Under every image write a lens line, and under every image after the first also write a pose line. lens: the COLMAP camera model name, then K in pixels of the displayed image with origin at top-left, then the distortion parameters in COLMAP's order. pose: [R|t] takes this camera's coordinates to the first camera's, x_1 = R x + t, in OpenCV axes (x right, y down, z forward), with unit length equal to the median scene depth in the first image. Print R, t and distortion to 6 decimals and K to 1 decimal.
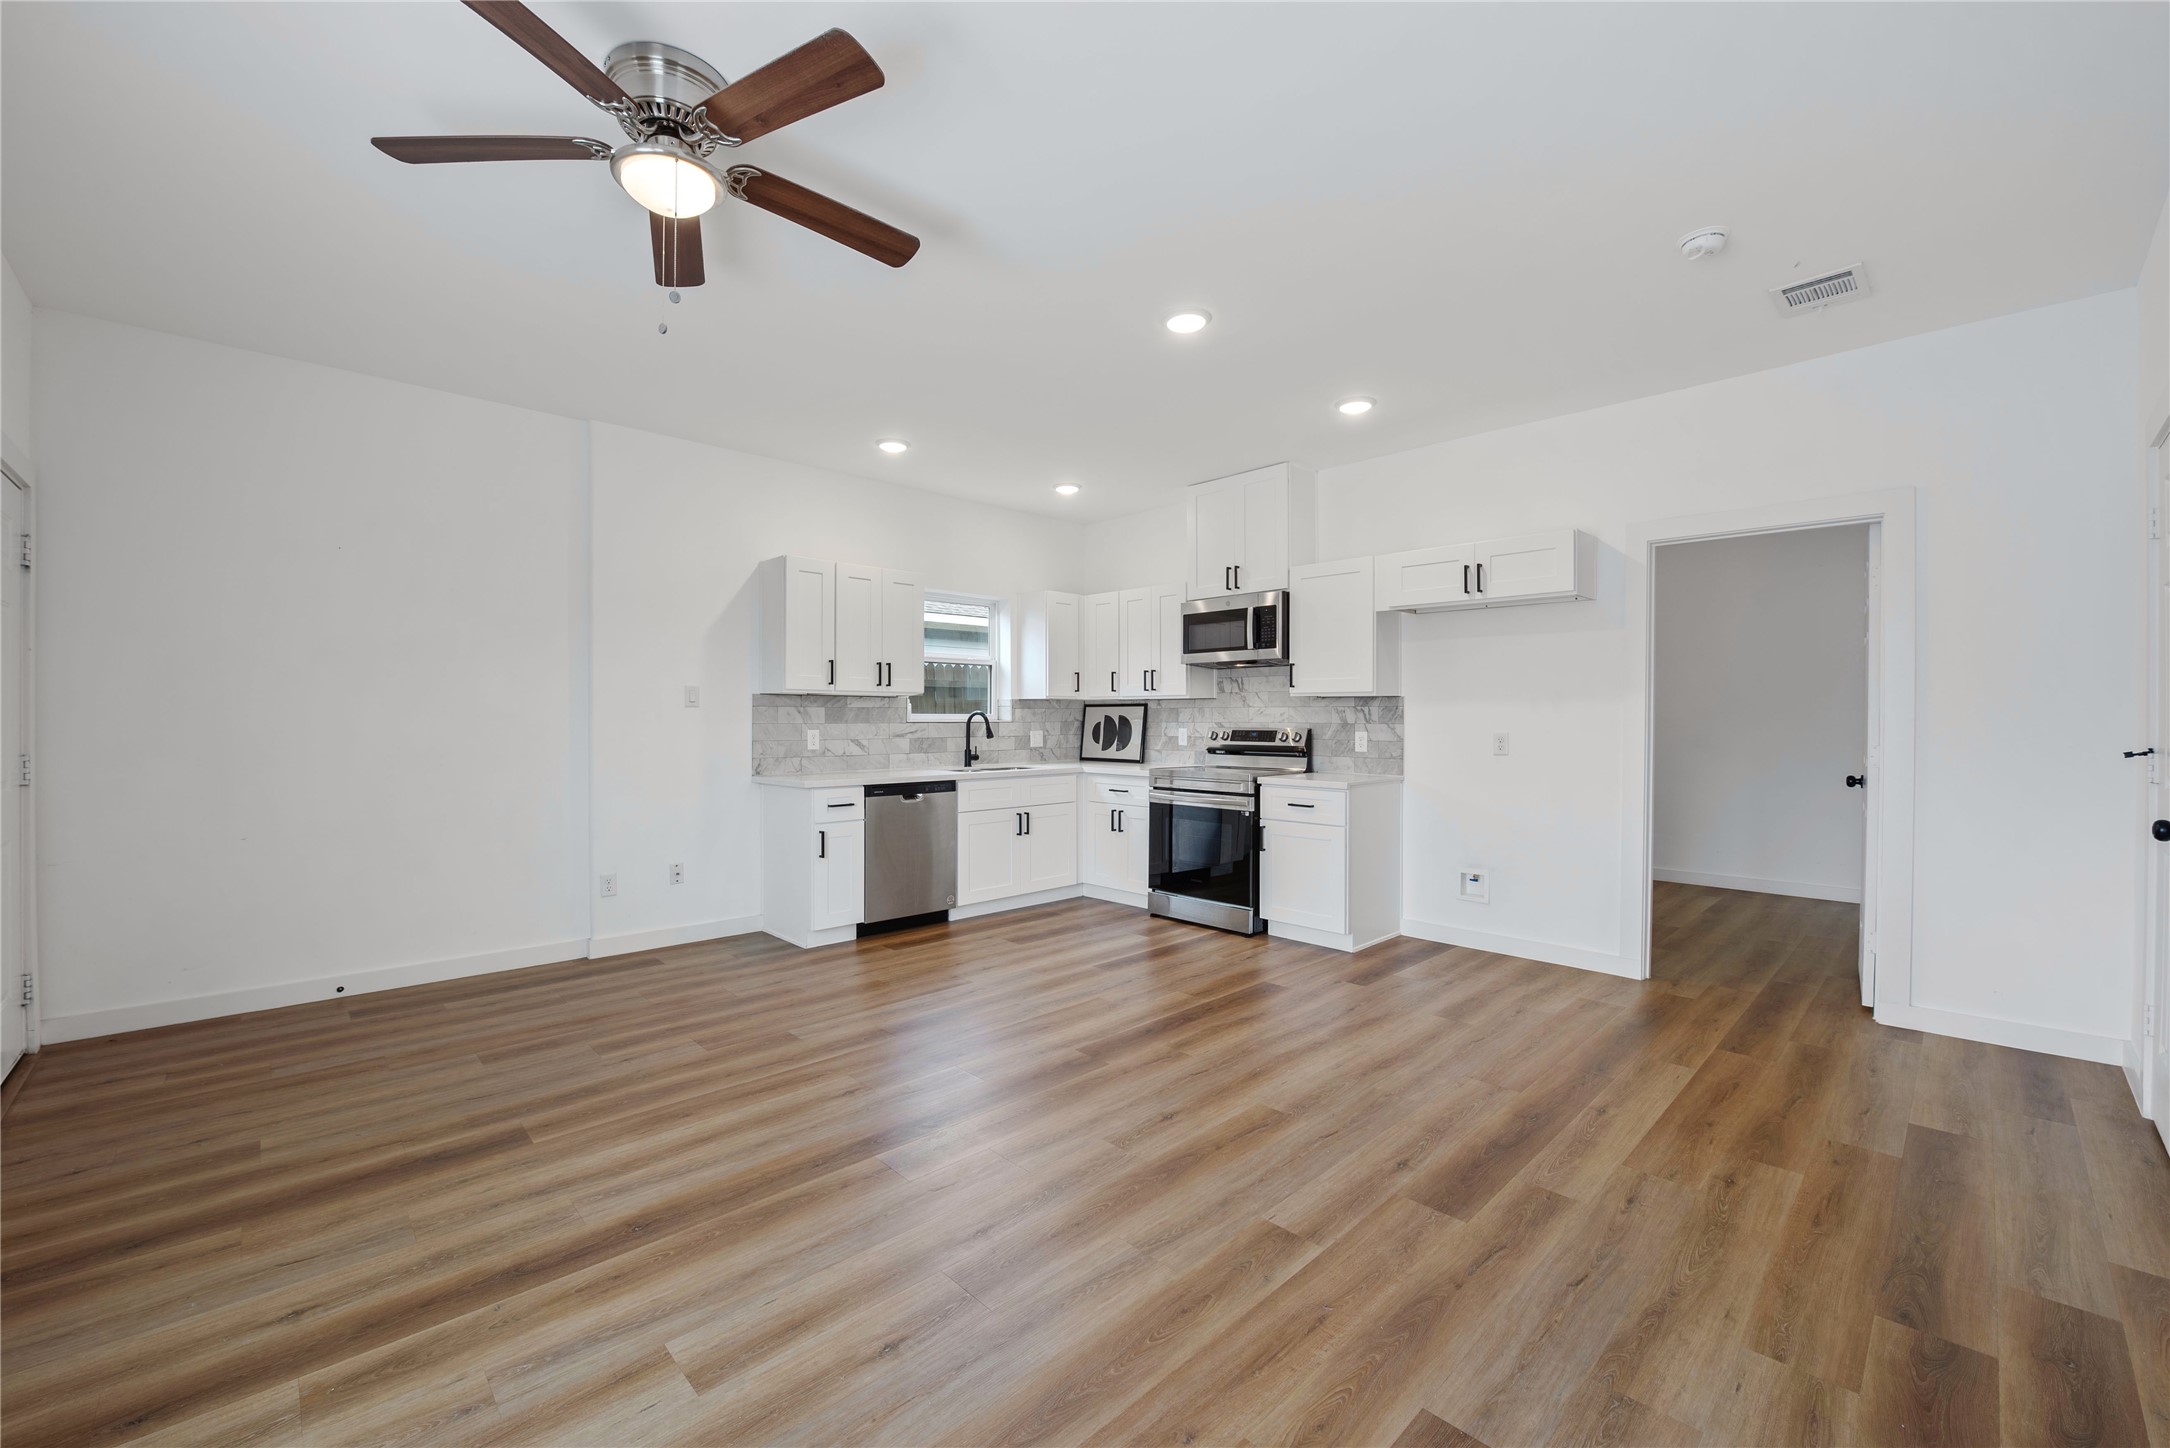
lens RADIAL K [[854.8, 0, 1066.2], [0, 854.8, 721.2], [0, 0, 1]] dist [-0.002450, -0.000164]
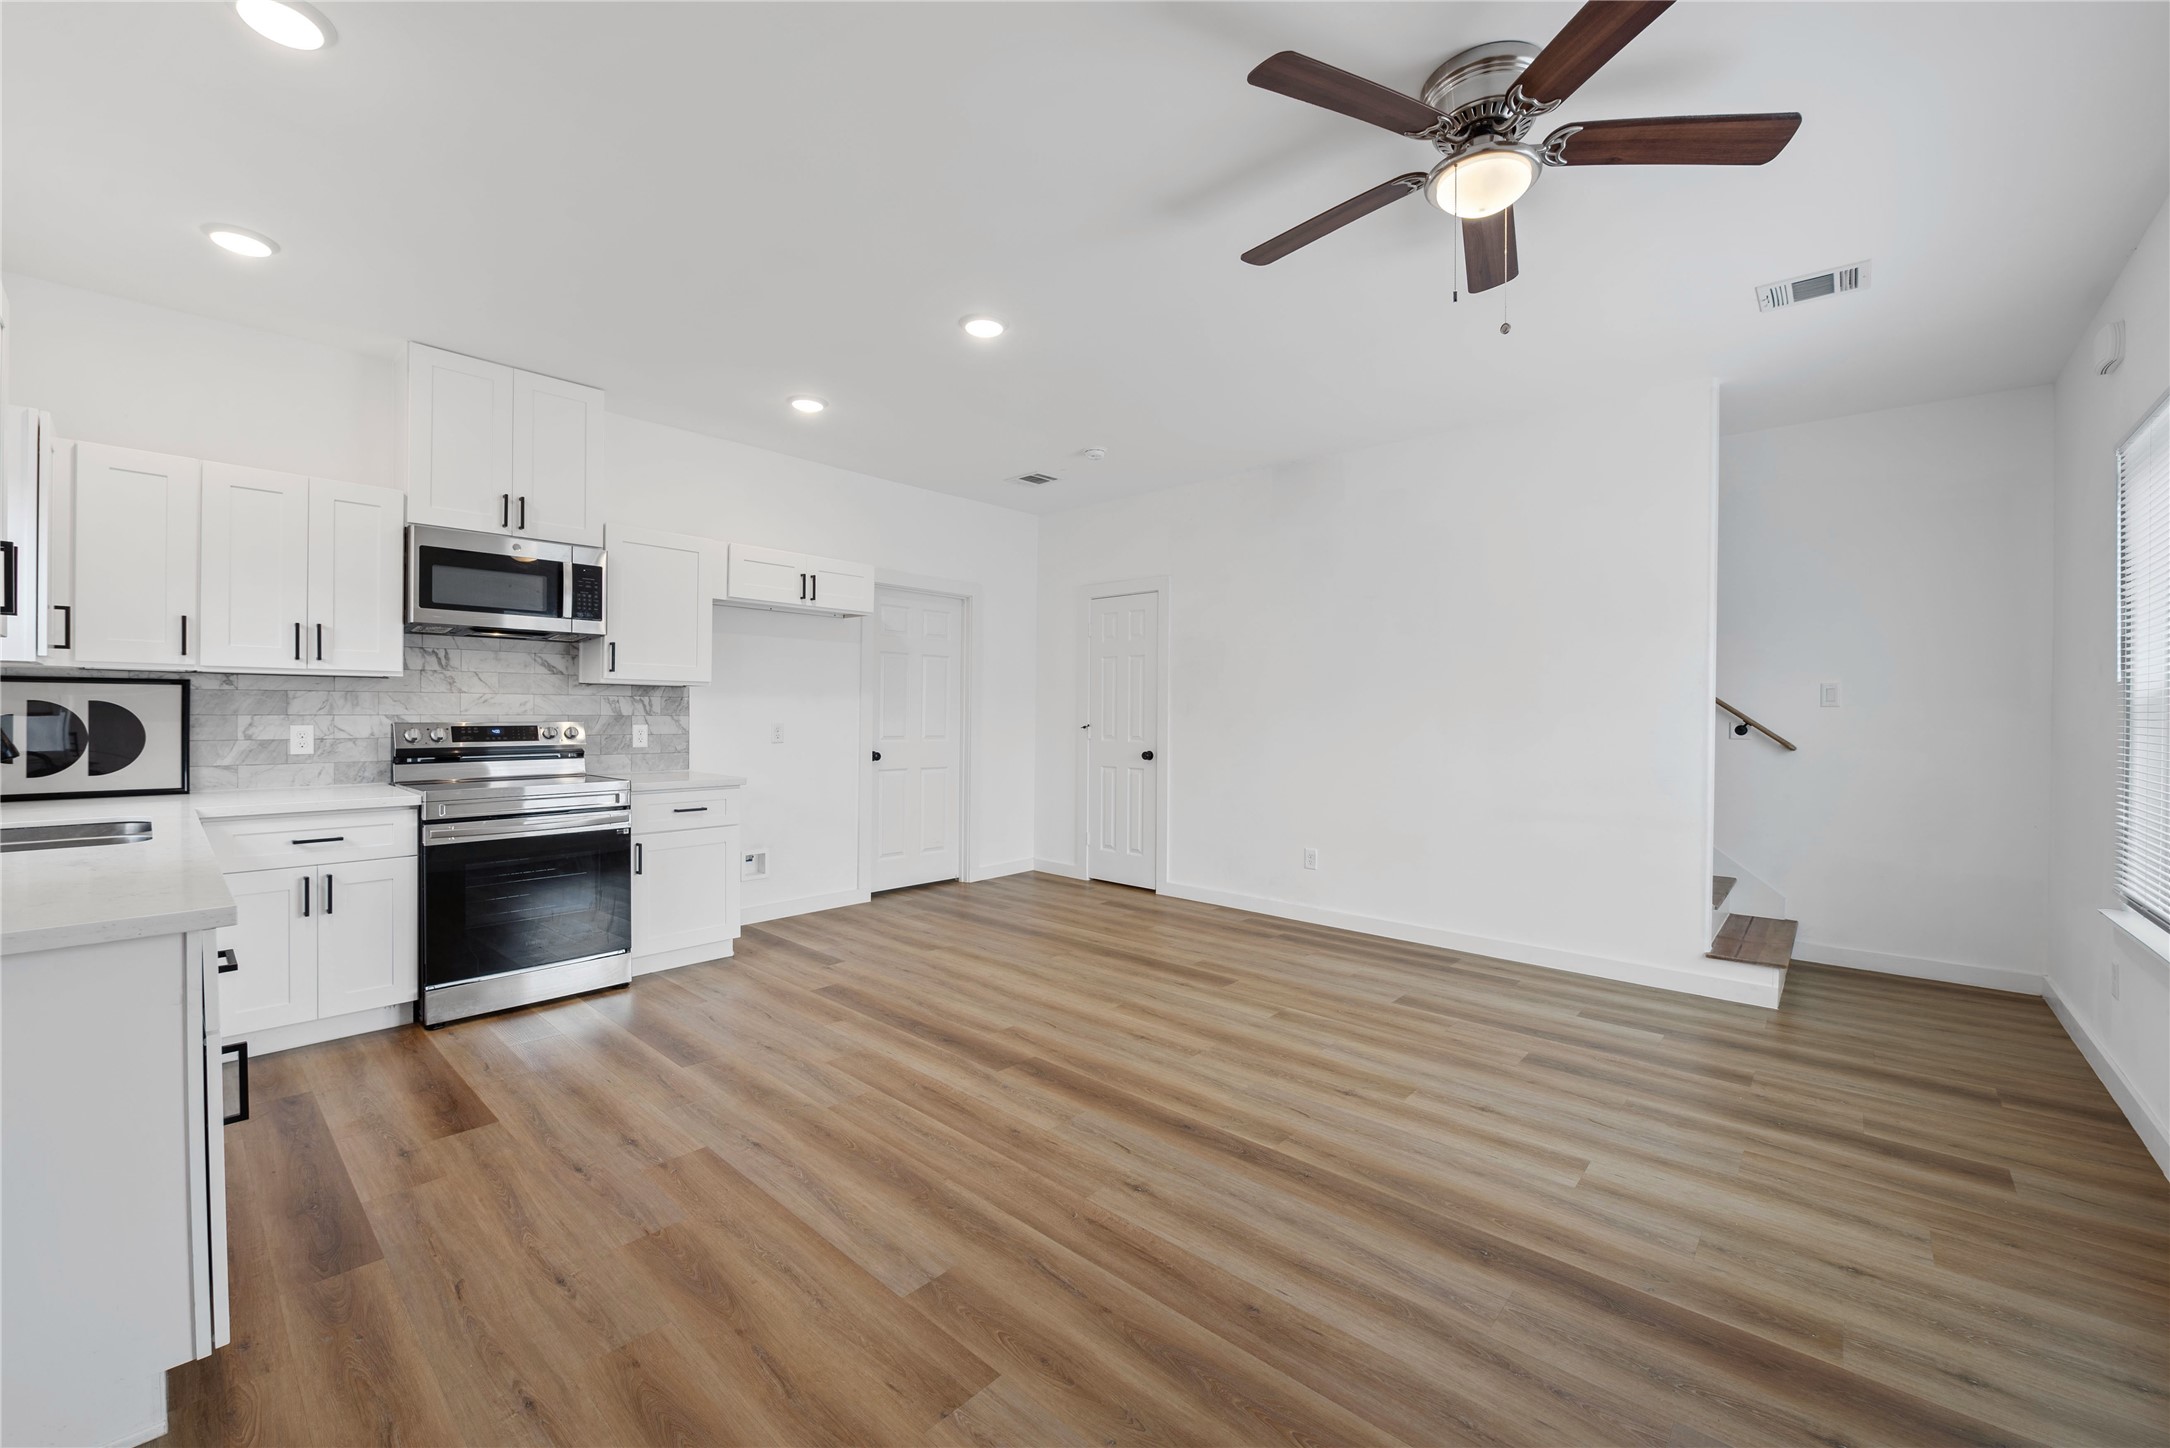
lens RADIAL K [[854.8, 0, 1065.1], [0, 854.8, 718.2], [0, 0, 1]] dist [-0.002450, -0.000164]
pose [[-0.062769, -0.011530, 0.997961, -0.564157], [-0.003571, 0.999929, 0.011329, -0.006032], [-0.998022, -0.002853, -0.062806, 0.608079]]
